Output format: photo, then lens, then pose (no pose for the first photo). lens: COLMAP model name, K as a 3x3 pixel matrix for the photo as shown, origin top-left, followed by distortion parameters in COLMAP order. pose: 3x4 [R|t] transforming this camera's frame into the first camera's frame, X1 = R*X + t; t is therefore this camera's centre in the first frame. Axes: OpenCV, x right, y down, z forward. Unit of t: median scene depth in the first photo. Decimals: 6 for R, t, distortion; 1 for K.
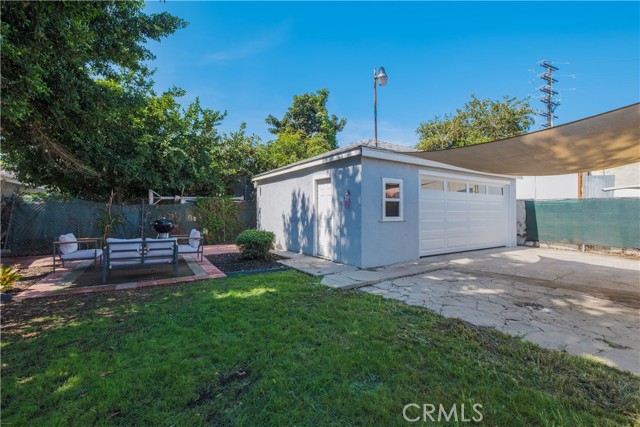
lens RADIAL K [[283.8, 0, 317.0], [0, 283.8, 209.8], [0, 0, 1]] dist [-0.001625, 0.001207]
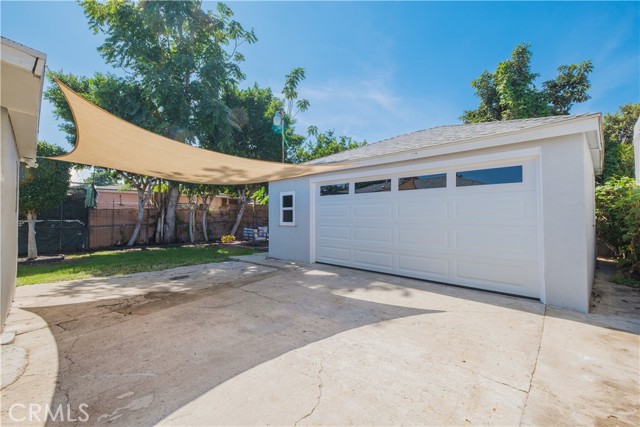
lens RADIAL K [[283.8, 0, 316.6], [0, 283.8, 210.8], [0, 0, 1]] dist [-0.001625, 0.001207]
pose [[0.188944, -0.019695, -0.981790, 0.703940], [0.004069, 0.999806, -0.019273, -0.001124], [0.981979, -0.000354, 0.188988, 0.401105]]
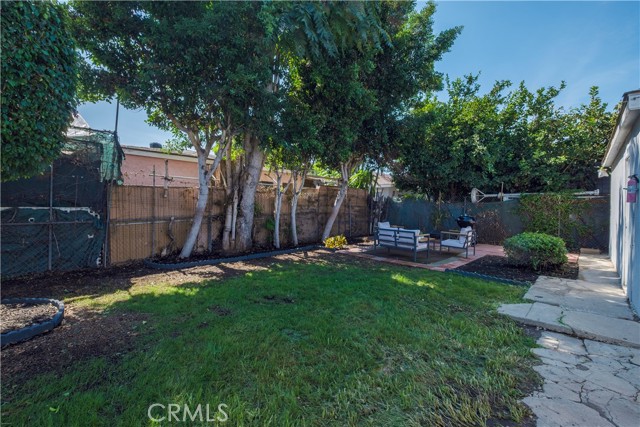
lens RADIAL K [[283.8, 0, 315.6], [0, 283.8, 209.7], [0, 0, 1]] dist [-0.001625, 0.001207]
pose [[0.227968, 0.016097, -0.973536, 0.436151], [-0.009906, 0.999850, 0.014212, 0.000173], [0.973618, 0.006404, 0.228093, 0.232704]]
